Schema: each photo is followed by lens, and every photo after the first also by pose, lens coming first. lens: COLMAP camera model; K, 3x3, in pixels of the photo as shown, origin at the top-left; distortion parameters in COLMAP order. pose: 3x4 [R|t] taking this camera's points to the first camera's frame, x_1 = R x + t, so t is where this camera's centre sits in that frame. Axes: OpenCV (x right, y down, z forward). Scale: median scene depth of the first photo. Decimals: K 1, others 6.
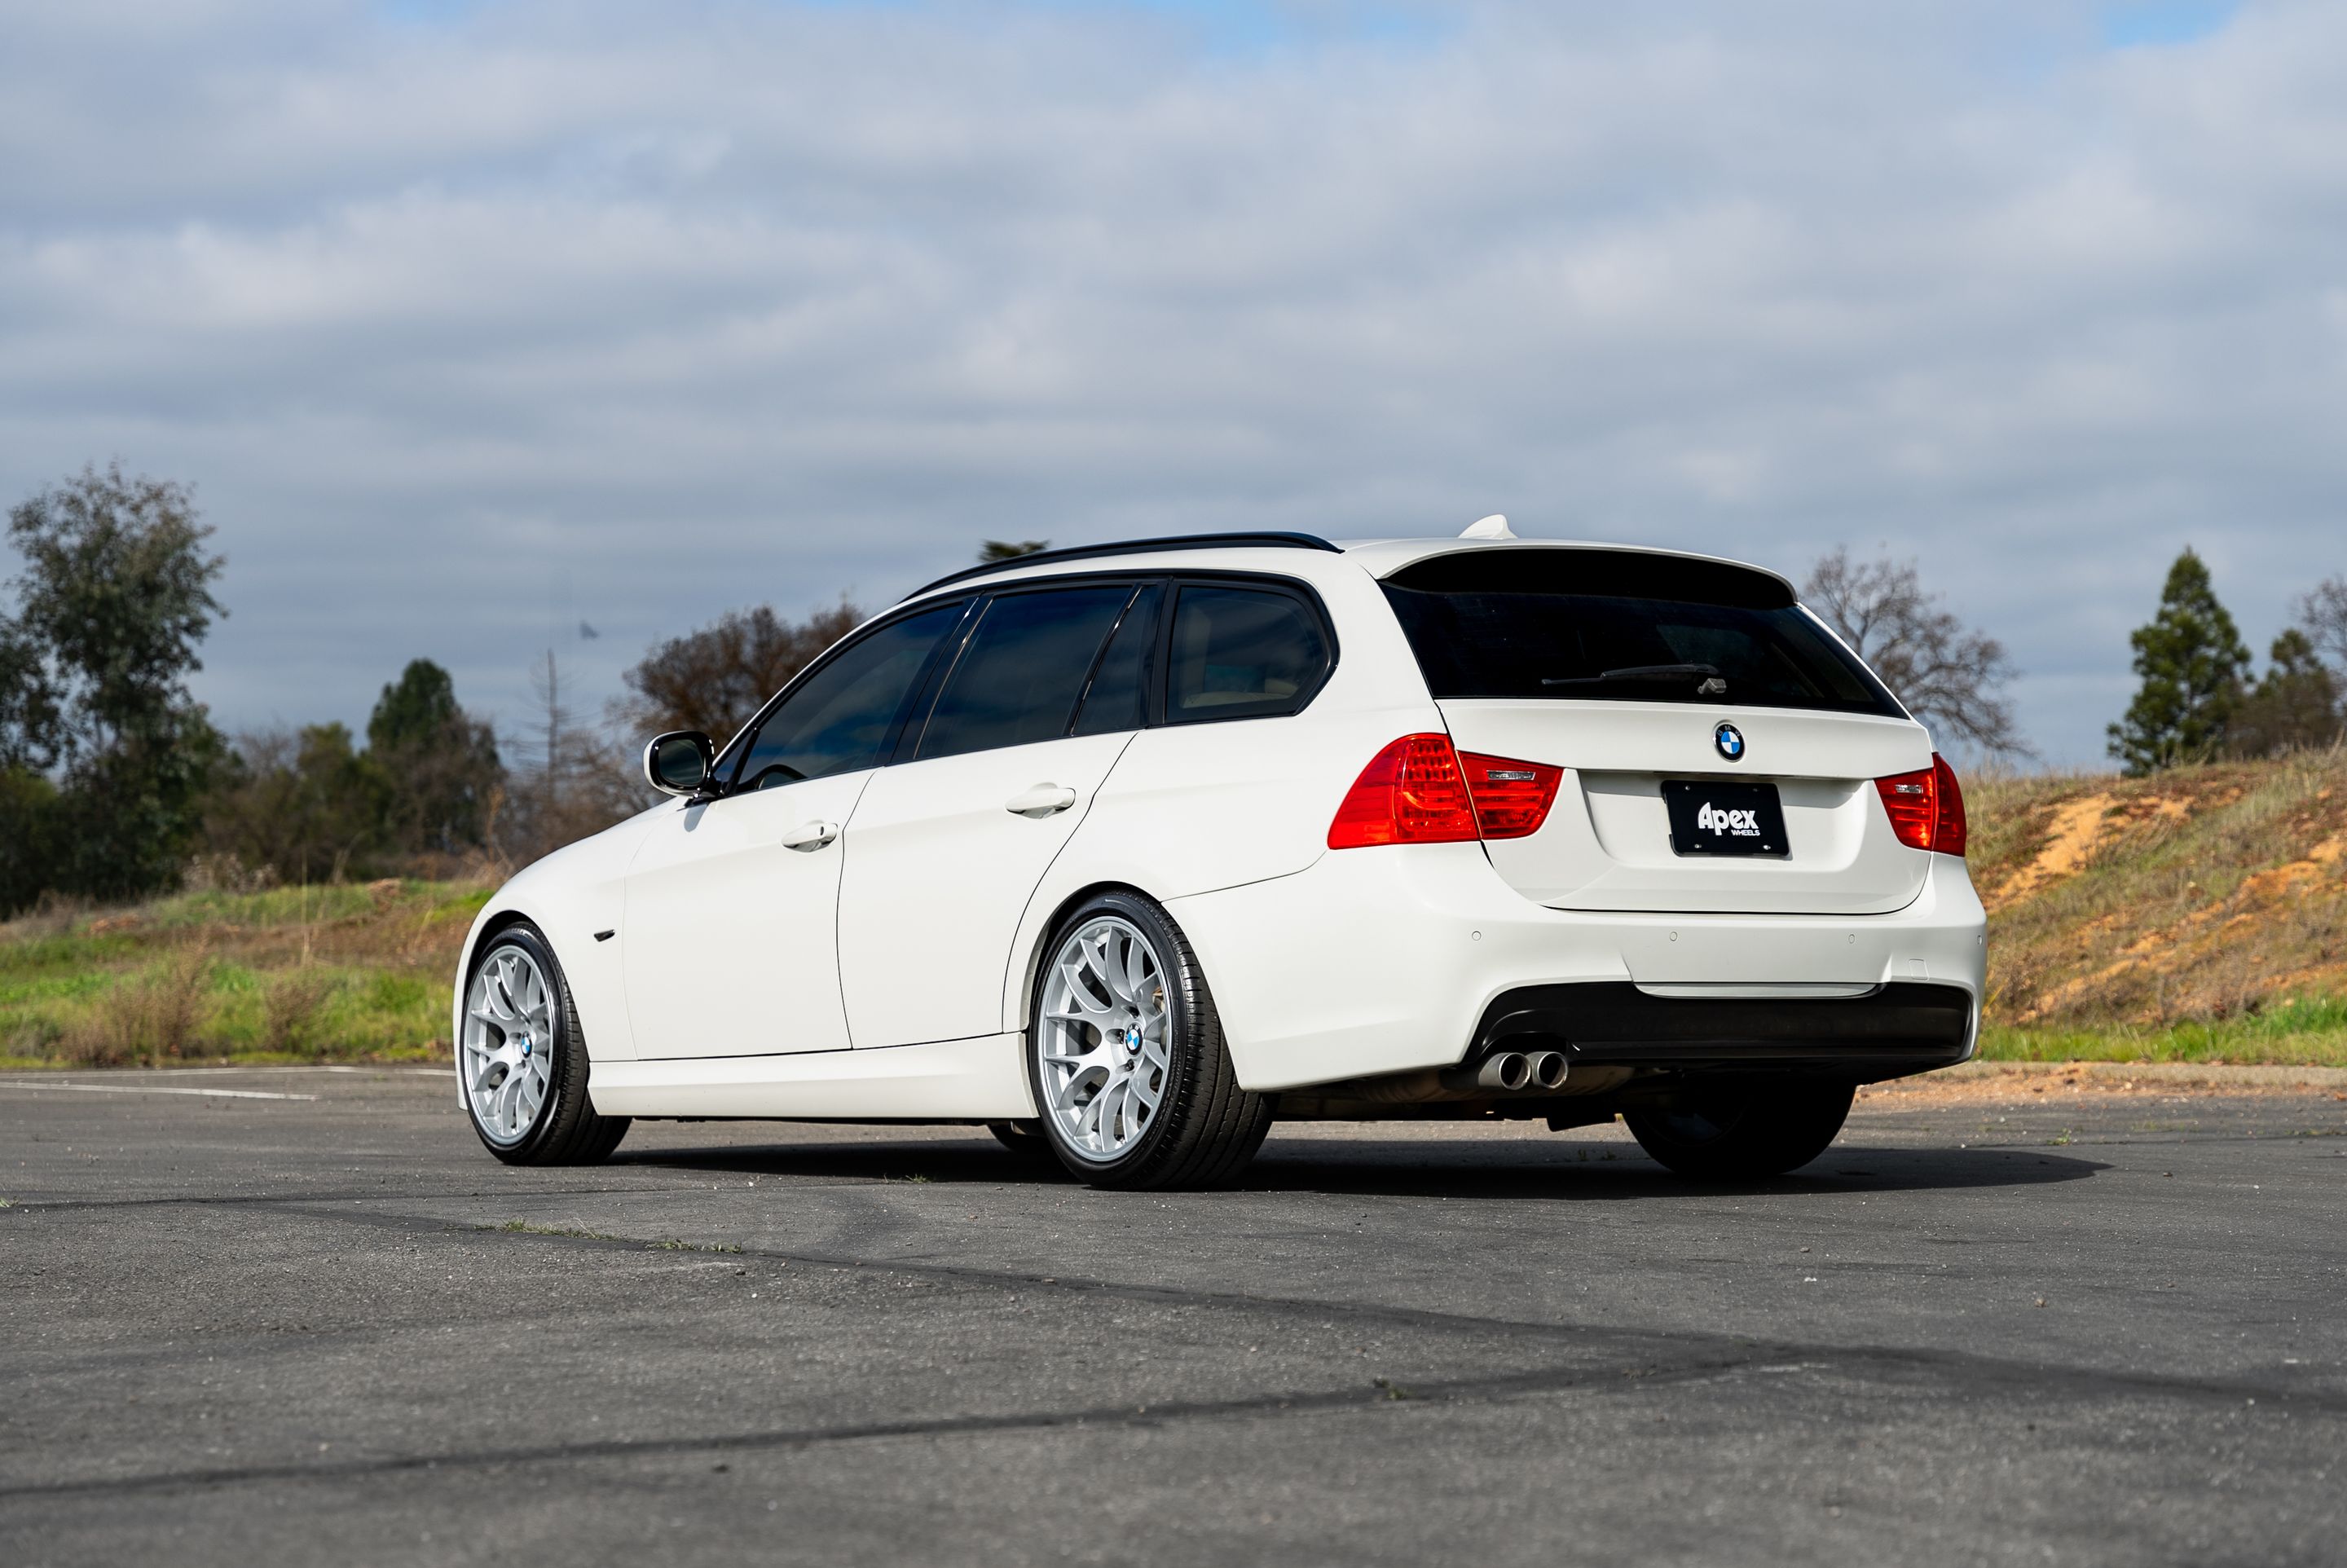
lens RADIAL K [[6552.3, 0, 1173.5], [0, 6552.3, 784.0], [0, 0, 1]] dist [-0.046628, 0.037562]
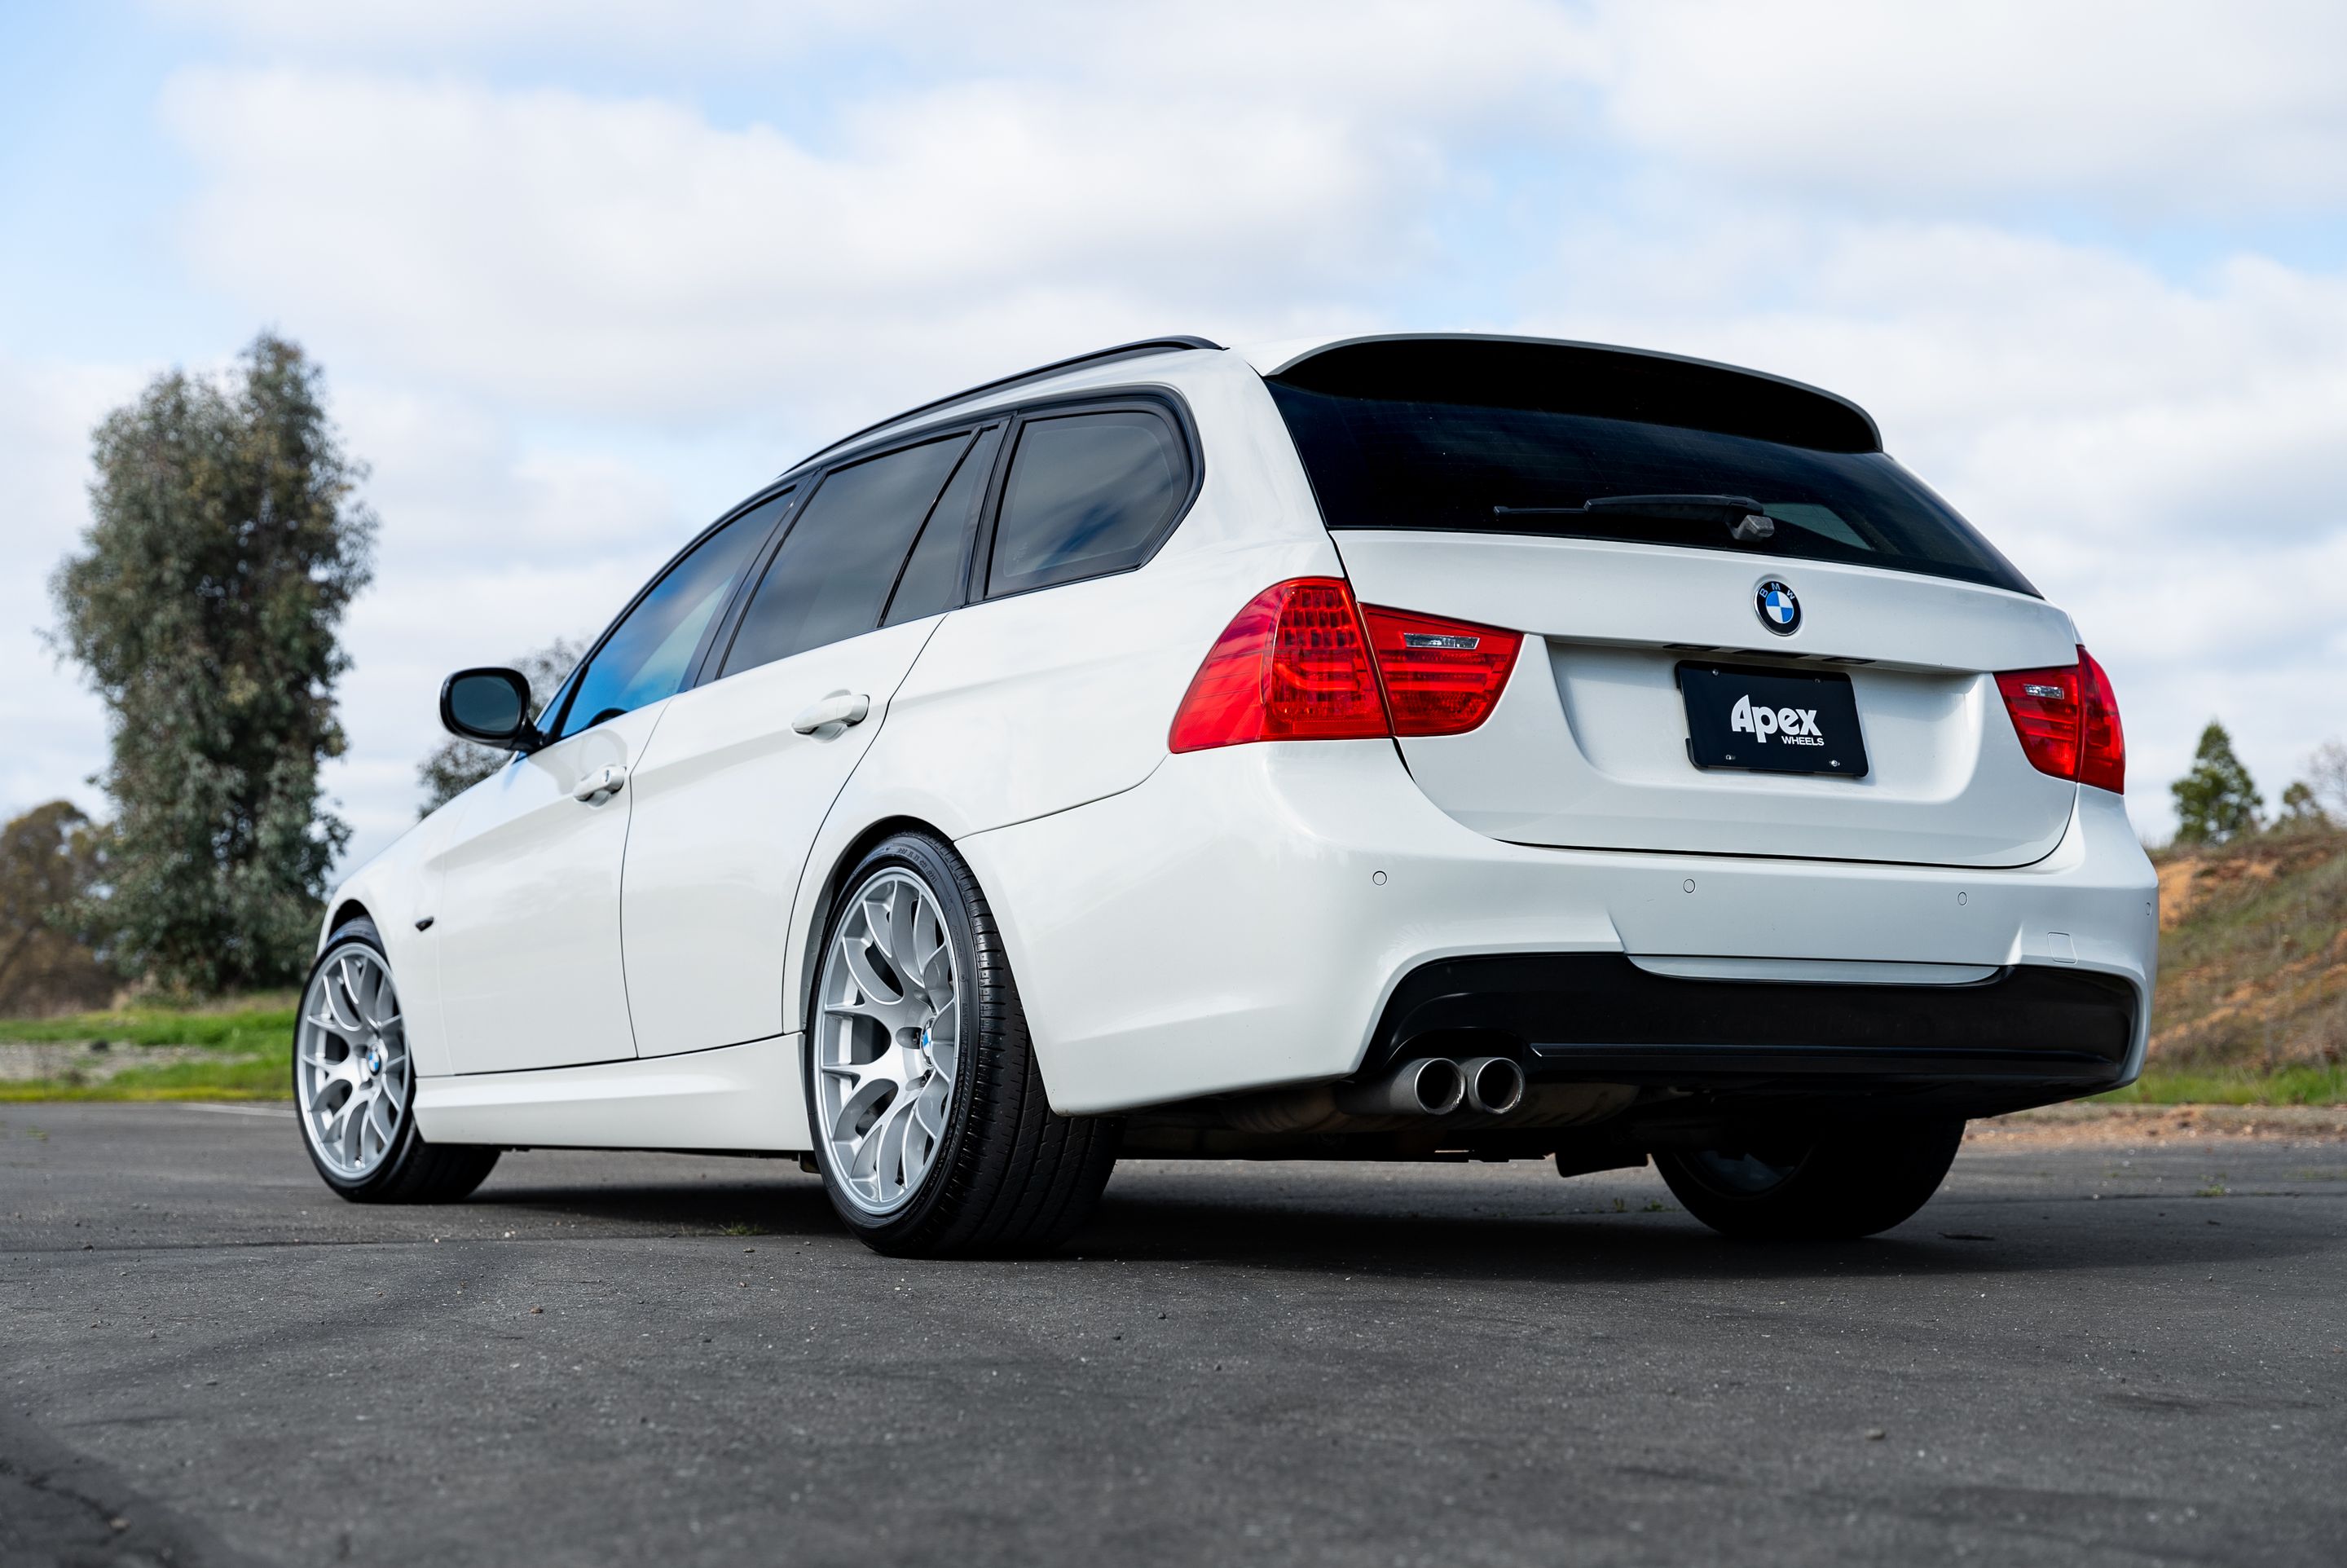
lens RADIAL K [[3972.1, 0, 1173.5], [0, 3972.1, 784.0], [0, 0, 1]] dist [0.024518, 0.023747]
pose [[0.996021, 0.001007, -0.089117, 0.057573], [-0.004654, 0.999160, -0.040719, 0.028228], [0.089001, 0.040972, 0.995188, 0.569493]]
